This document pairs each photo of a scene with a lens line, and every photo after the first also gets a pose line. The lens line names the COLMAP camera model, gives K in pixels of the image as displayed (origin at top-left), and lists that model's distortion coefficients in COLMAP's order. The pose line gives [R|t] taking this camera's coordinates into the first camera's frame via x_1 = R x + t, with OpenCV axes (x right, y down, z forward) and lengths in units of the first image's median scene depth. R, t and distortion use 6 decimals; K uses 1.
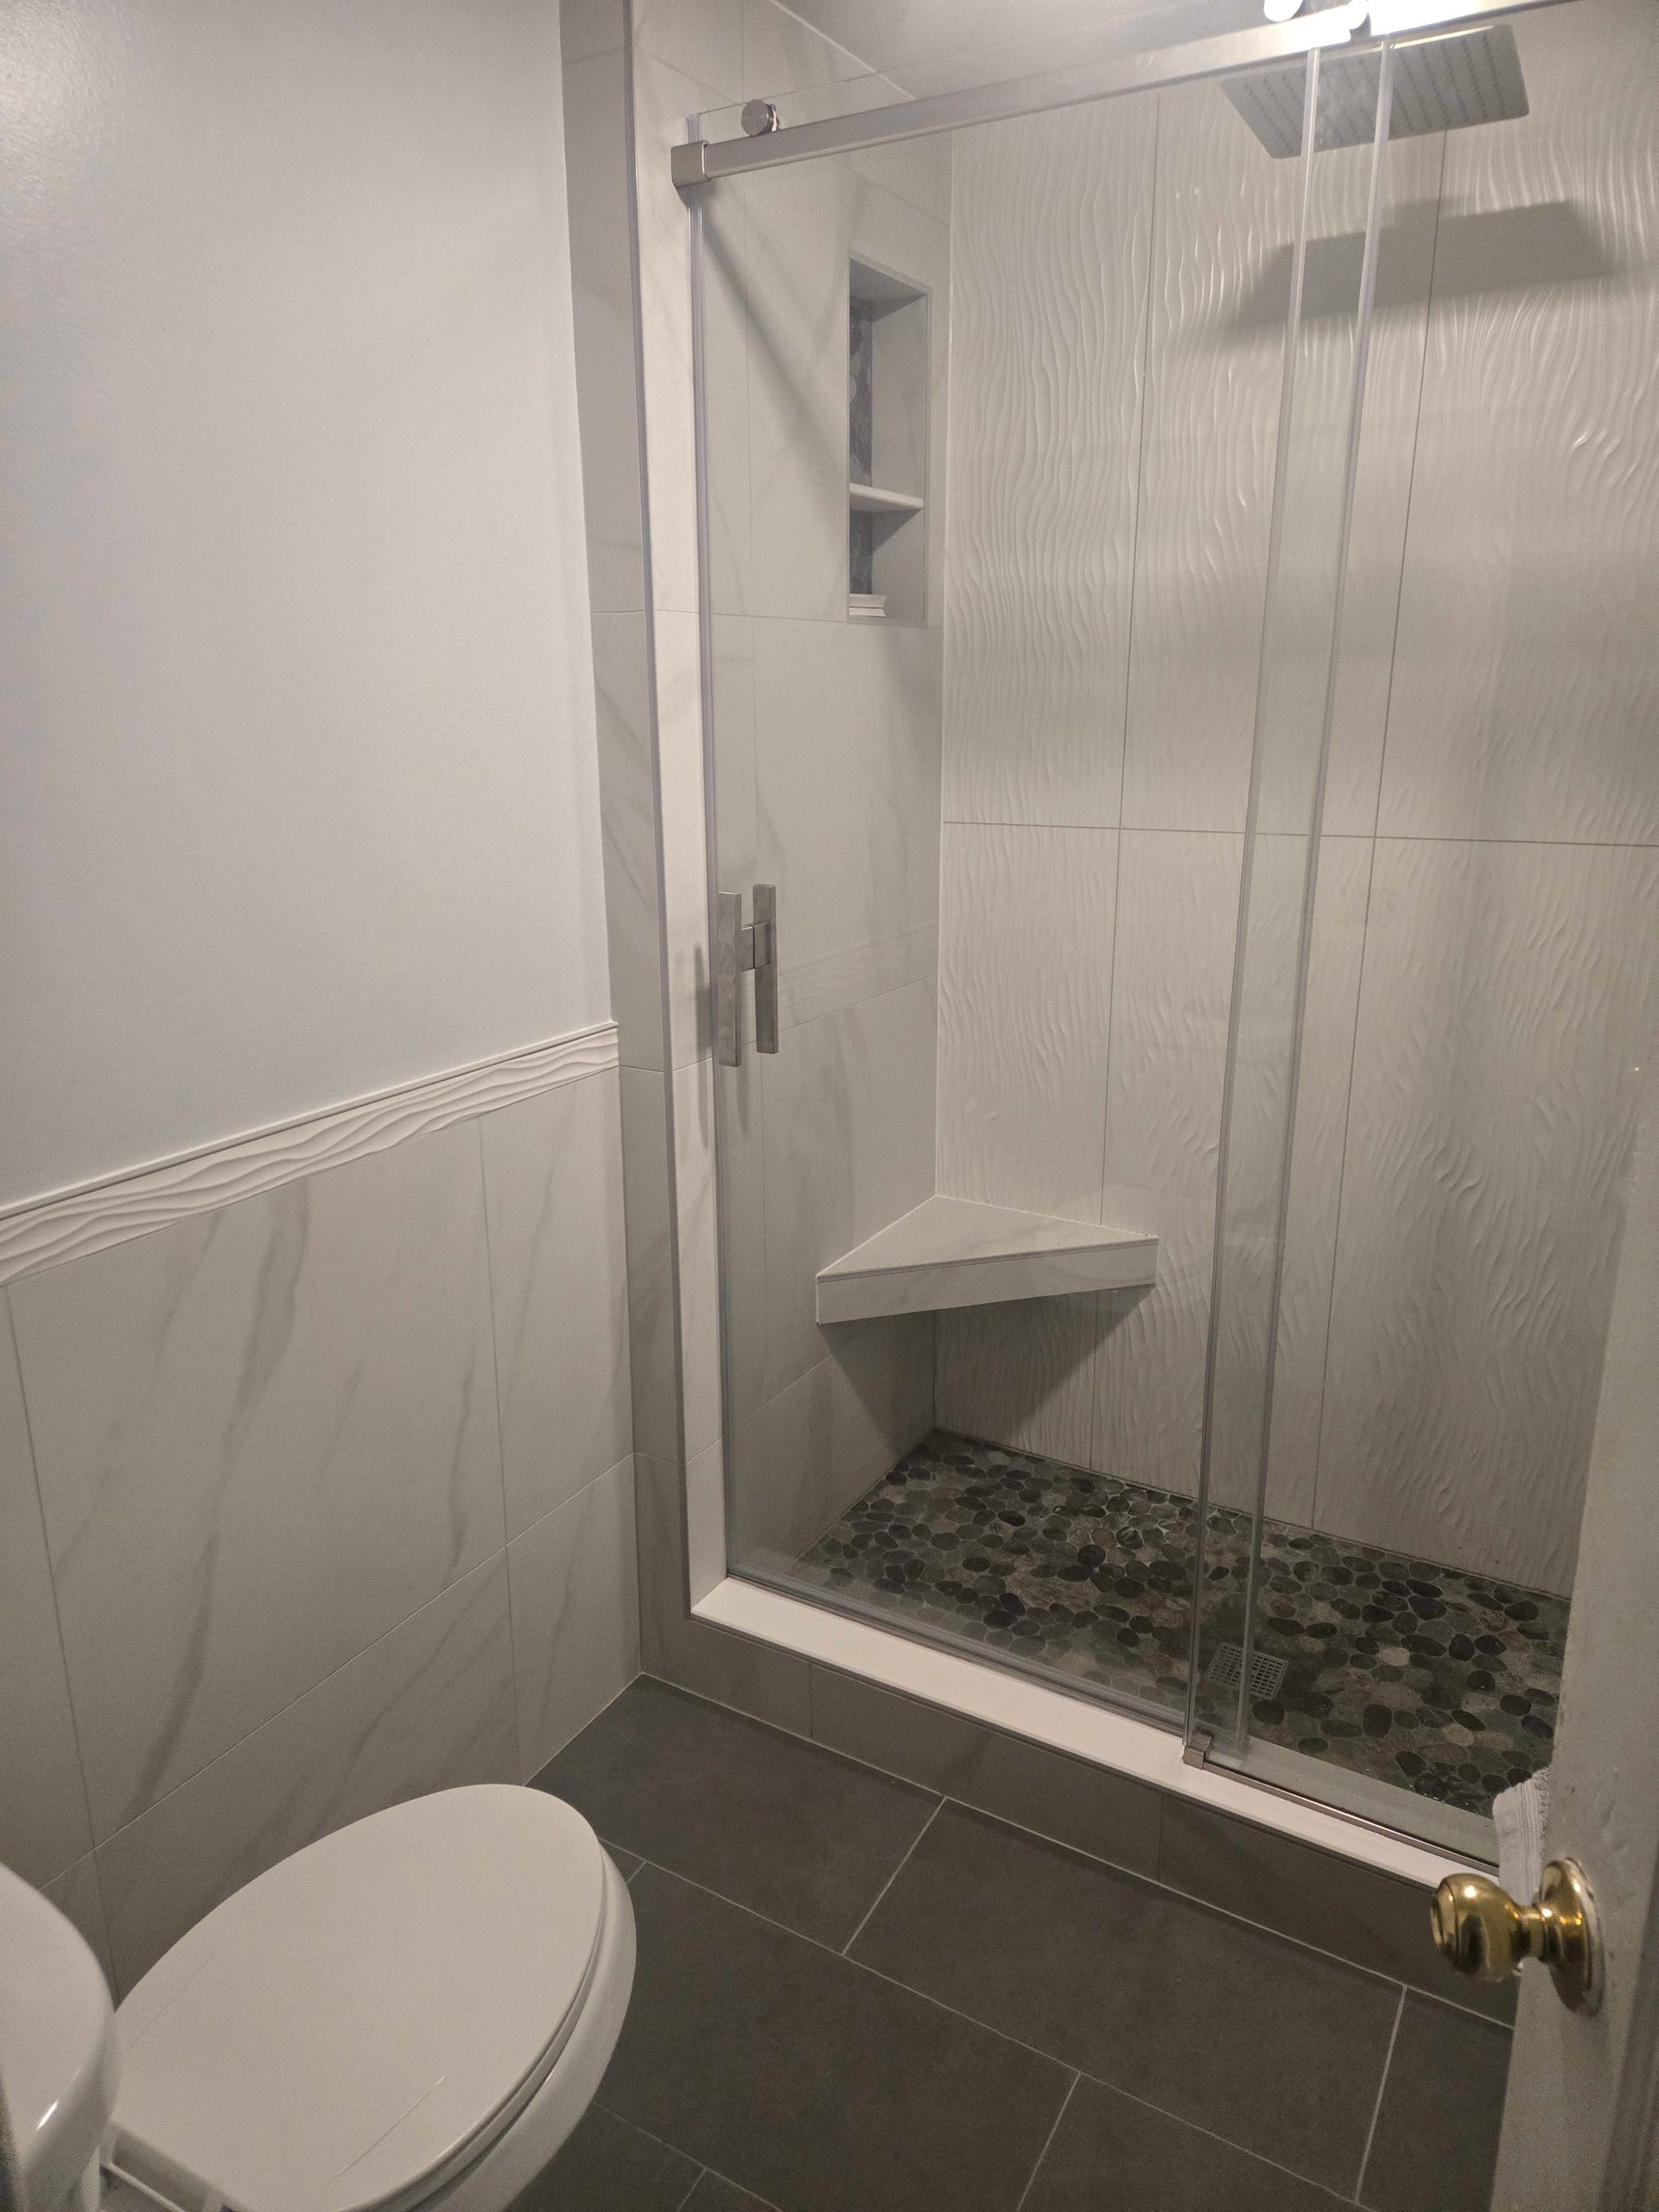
lens RADIAL K [[1491.8, 0, 808.6], [0, 1491.8, 1100.1], [0, 0, 1]] dist [0.073902, -0.065576]
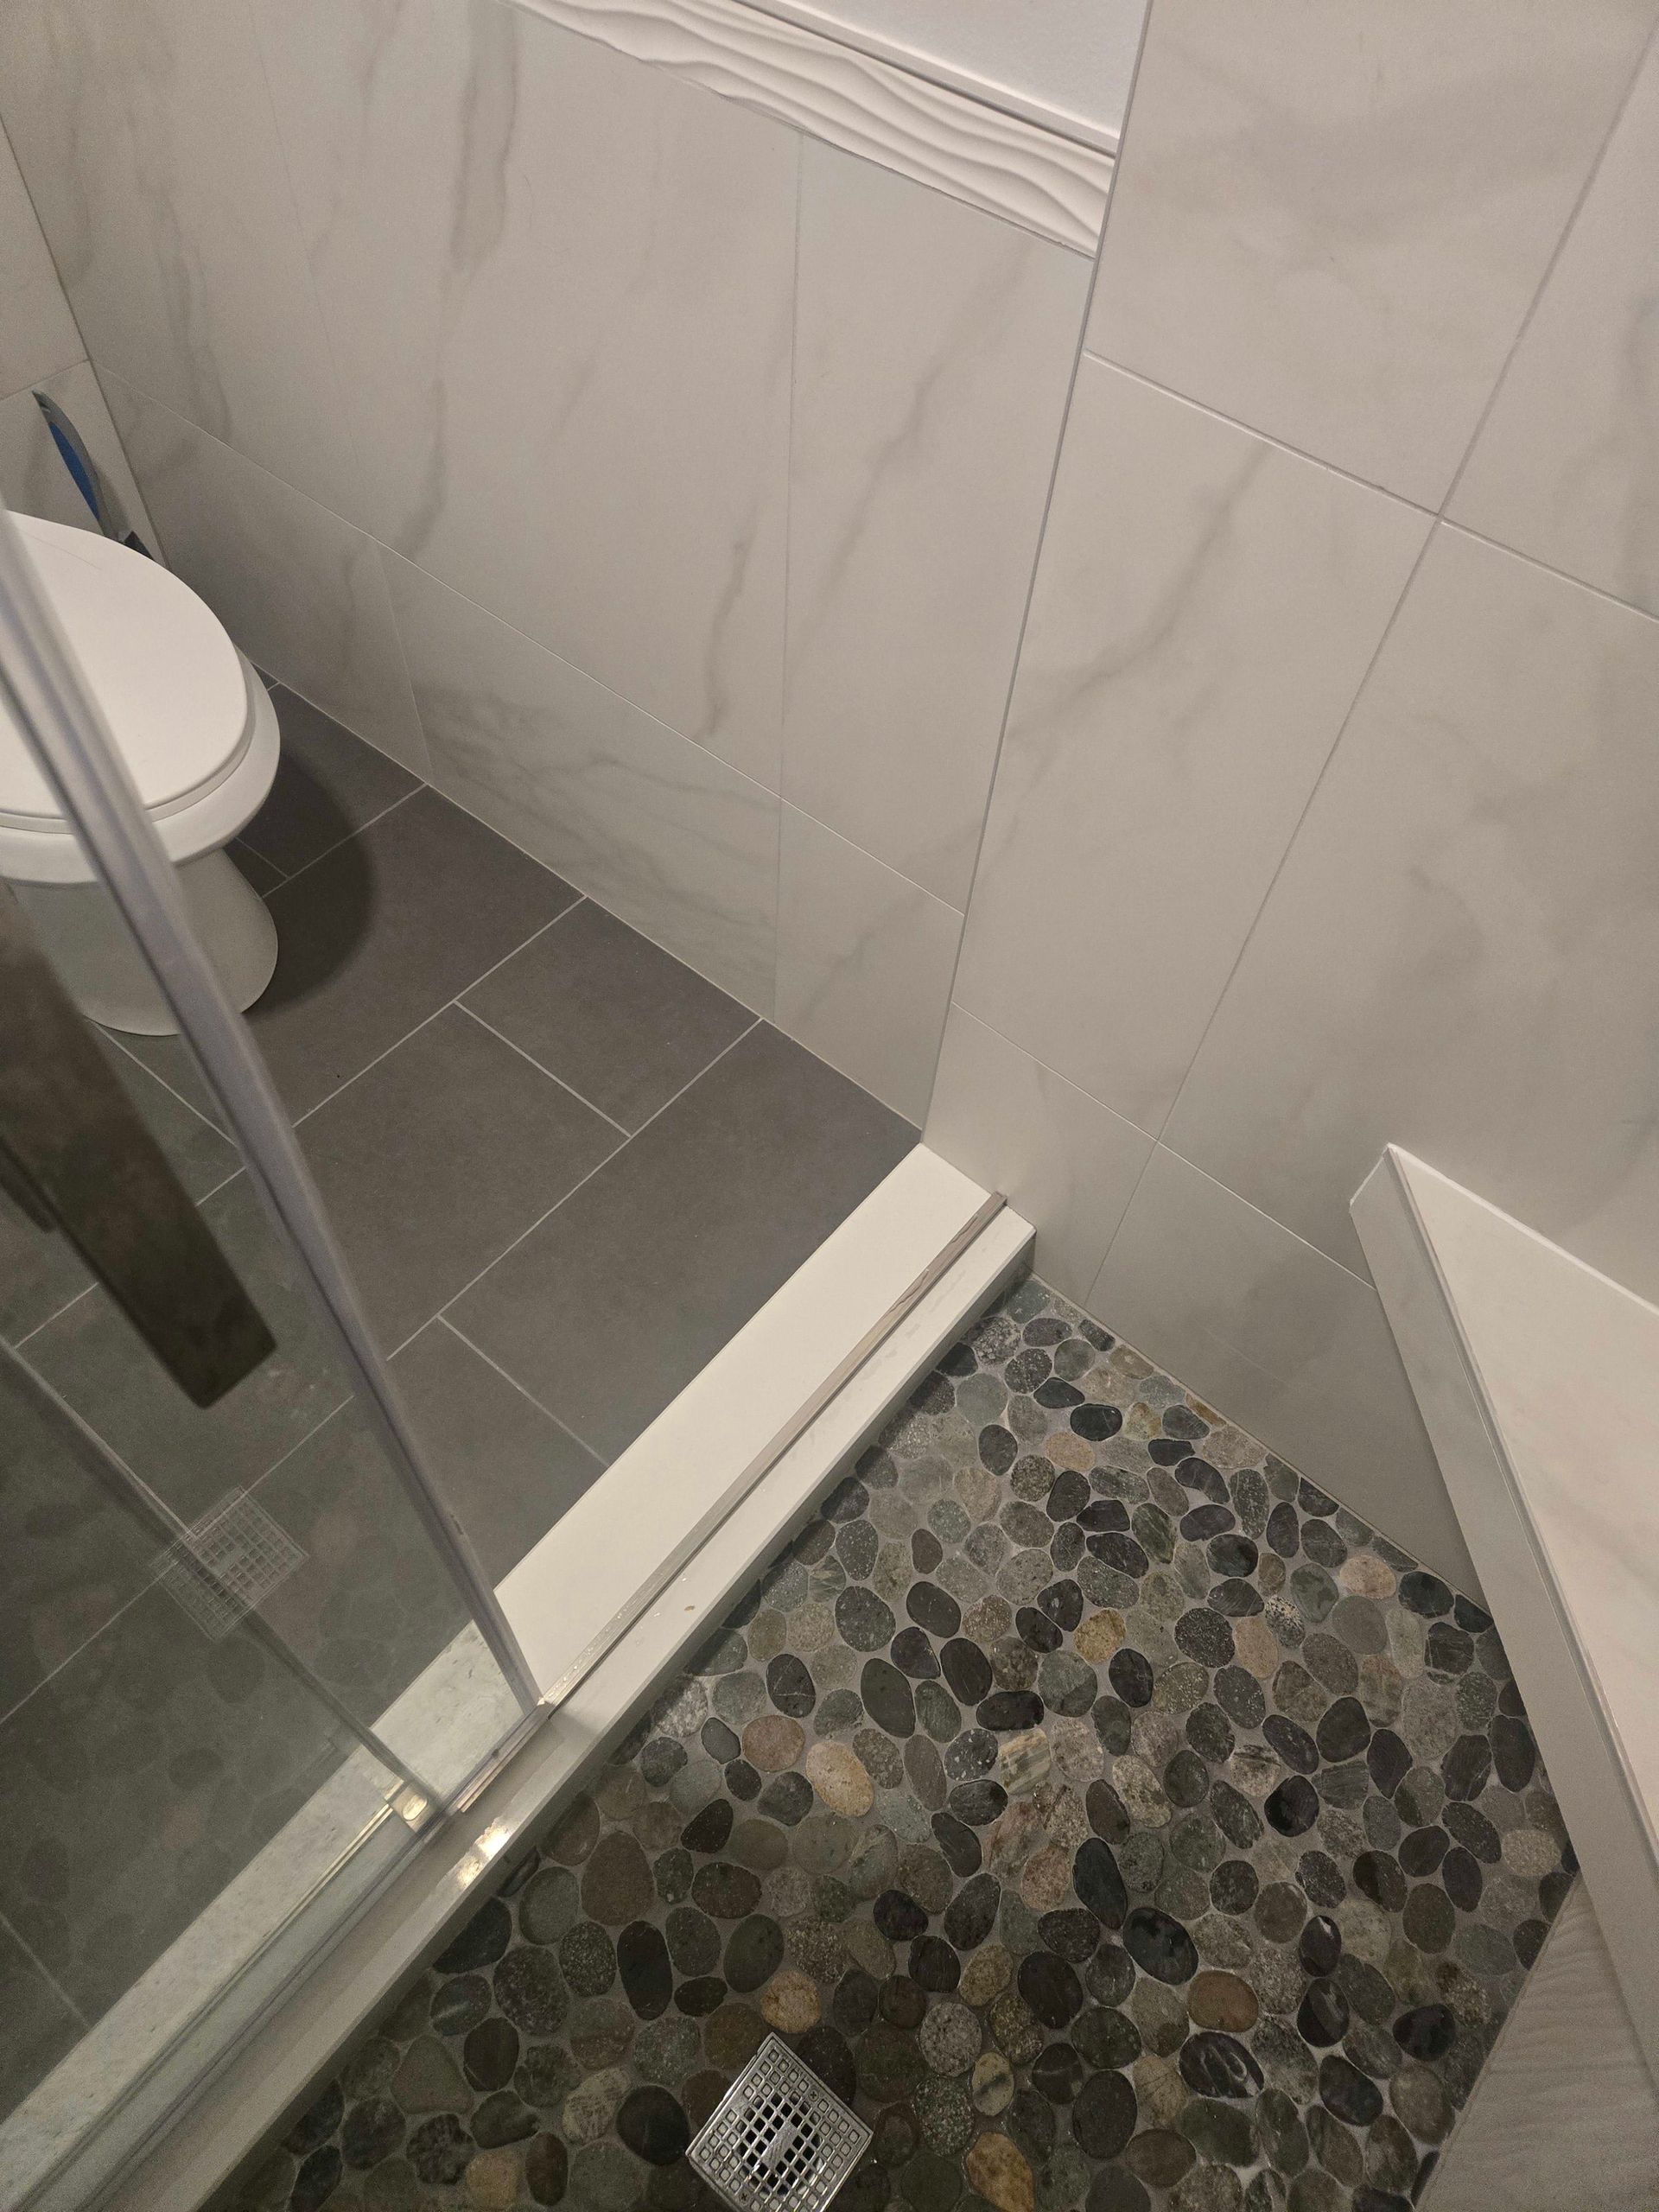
lens RADIAL K [[1491.8, 0, 803.9], [0, 1491.8, 1087.4], [0, 0, 1]] dist [0.073902, -0.065576]
pose [[-0.180624, 0.807735, -0.561194, 0.257159], [-0.295335, 0.499706, 0.814291, -0.187025], [0.938164, 0.312821, 0.148294, 0.735330]]
